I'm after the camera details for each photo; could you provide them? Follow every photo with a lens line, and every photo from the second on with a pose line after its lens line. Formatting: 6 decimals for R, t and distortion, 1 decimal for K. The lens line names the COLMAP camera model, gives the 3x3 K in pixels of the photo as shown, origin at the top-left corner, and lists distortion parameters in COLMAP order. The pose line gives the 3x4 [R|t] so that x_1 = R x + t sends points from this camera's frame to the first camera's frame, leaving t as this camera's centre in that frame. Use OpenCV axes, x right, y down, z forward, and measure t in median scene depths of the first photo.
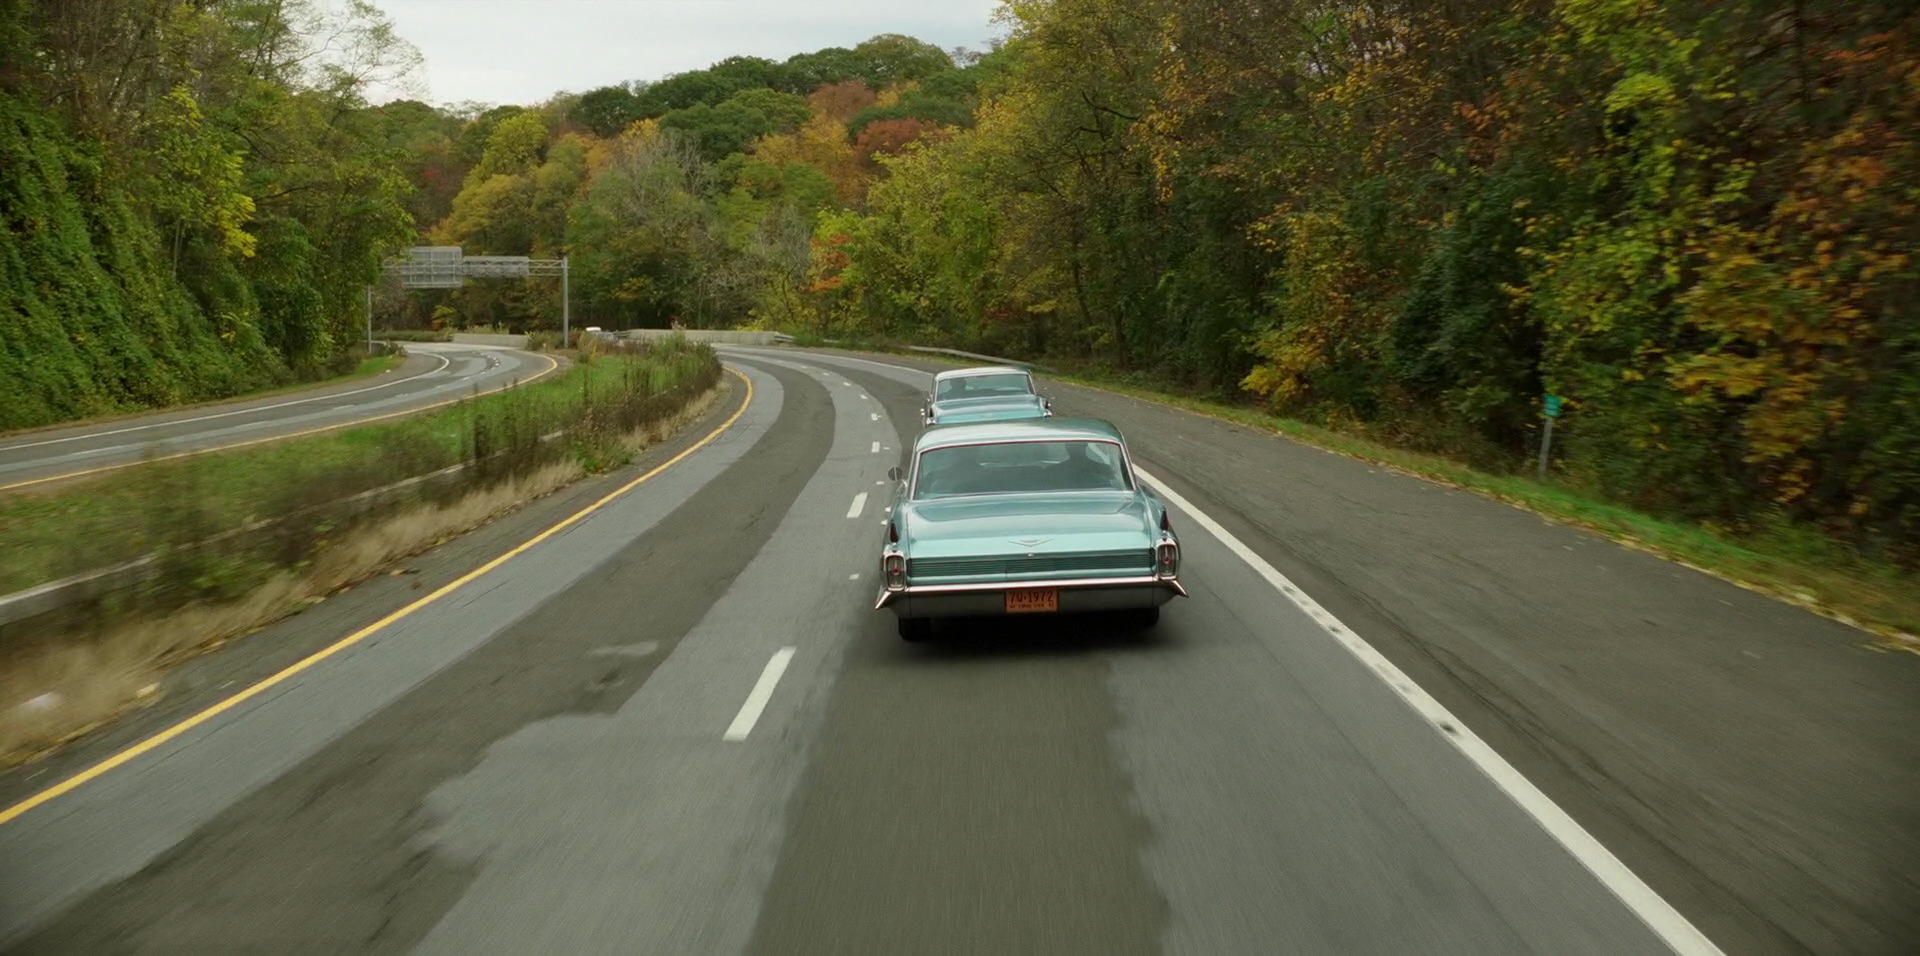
lens RADIAL K [[2610.8, 0, 947.7], [0, 2610.8, 470.2], [0, 0, 1]] dist [-0.086732, 0.000000]
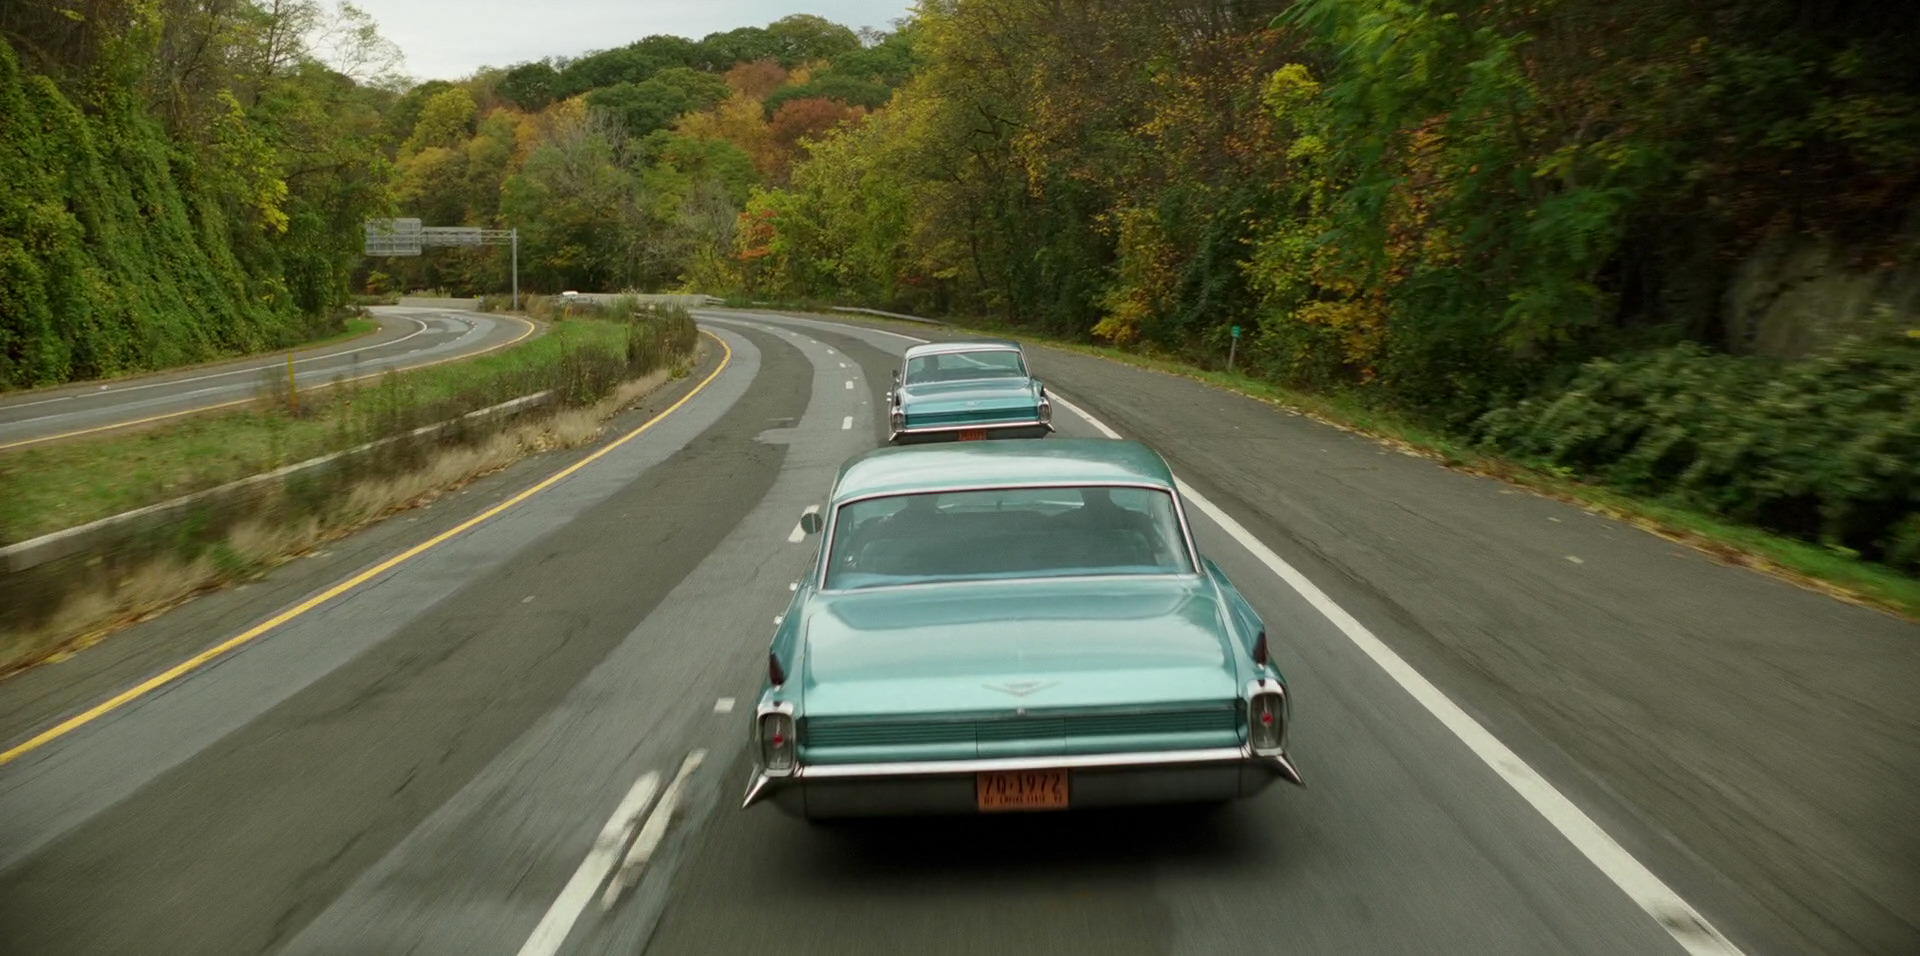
lens RADIAL K [[2610.8, 0, 950.3], [0, 2610.8, 470.5], [0, 0, 1]] dist [-0.086732, 0.000000]
pose [[0.999249, -0.002964, 0.038636, -0.006023], [0.002438, 0.999904, 0.013668, 0.008450], [-0.038673, -0.013563, 0.999160, -0.144744]]
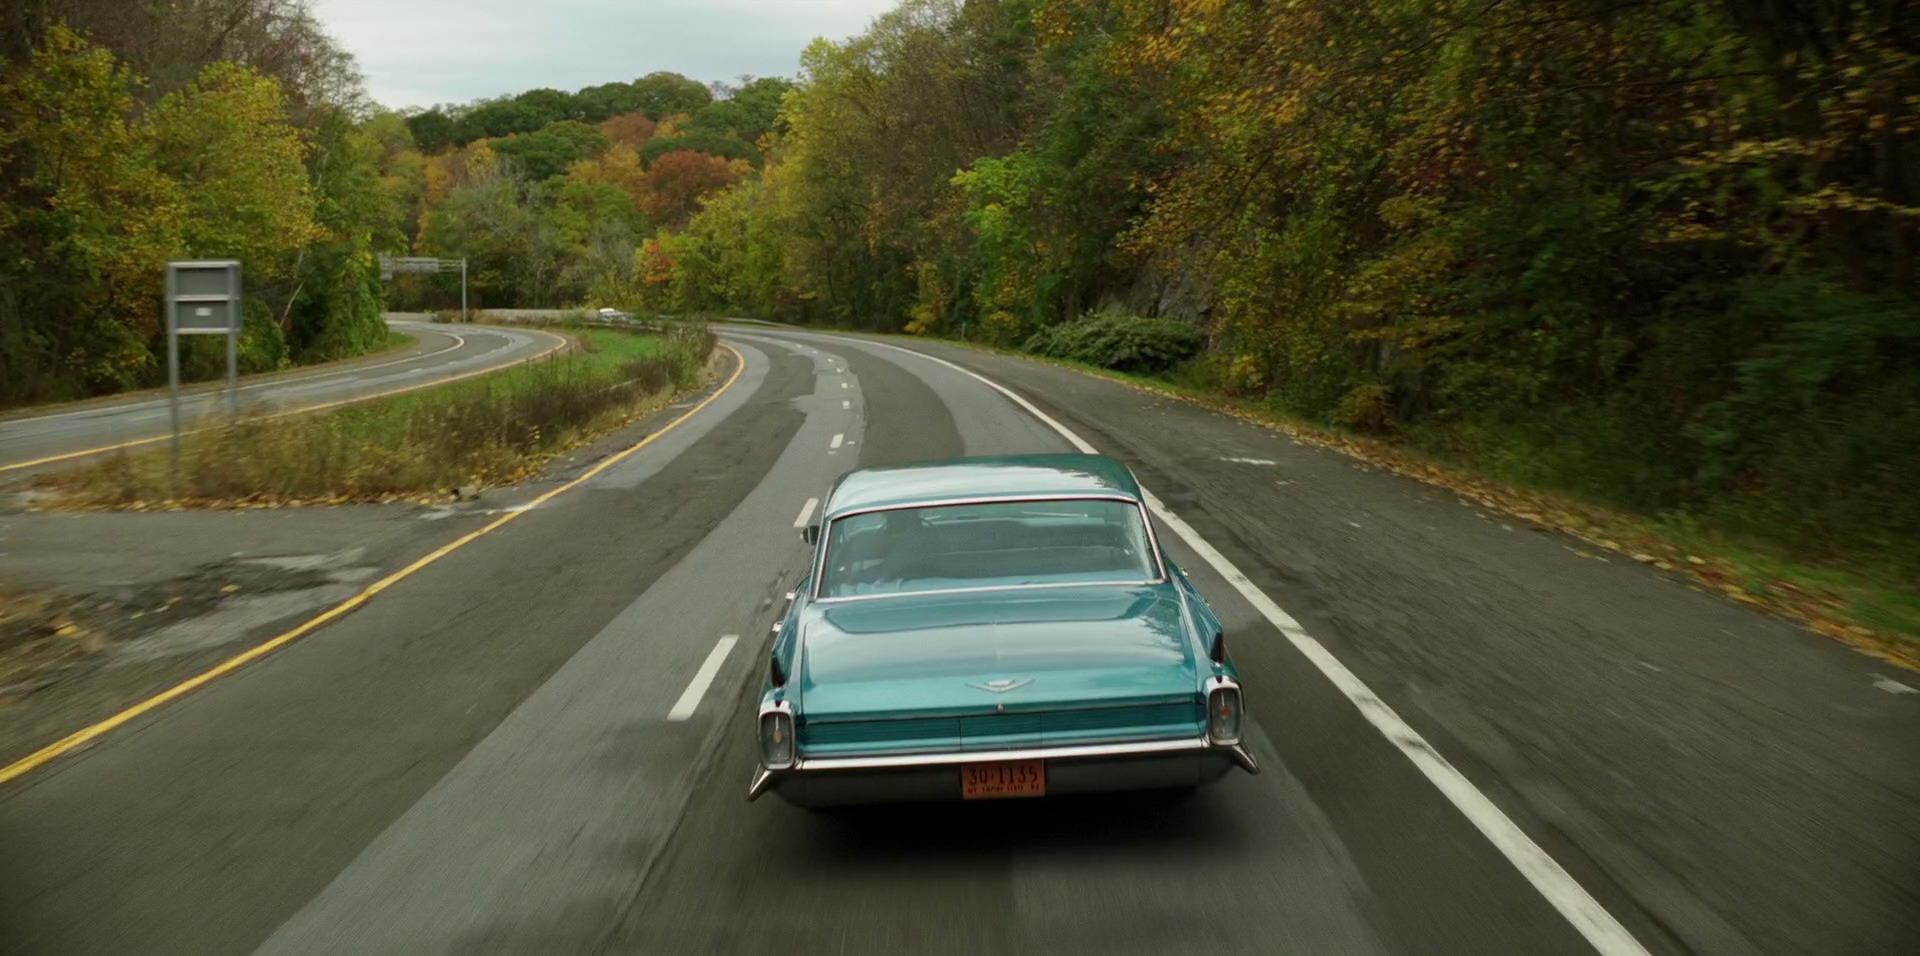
lens RADIAL K [[2610.8, 0, 955.0], [0, 2610.8, 471.4], [0, 0, 1]] dist [-0.086732, 0.000000]
pose [[0.994095, -0.004443, 0.108426, -0.043126], [0.003675, 0.999967, 0.007288, 0.033205], [-0.108455, -0.006847, 0.994078, -0.579011]]
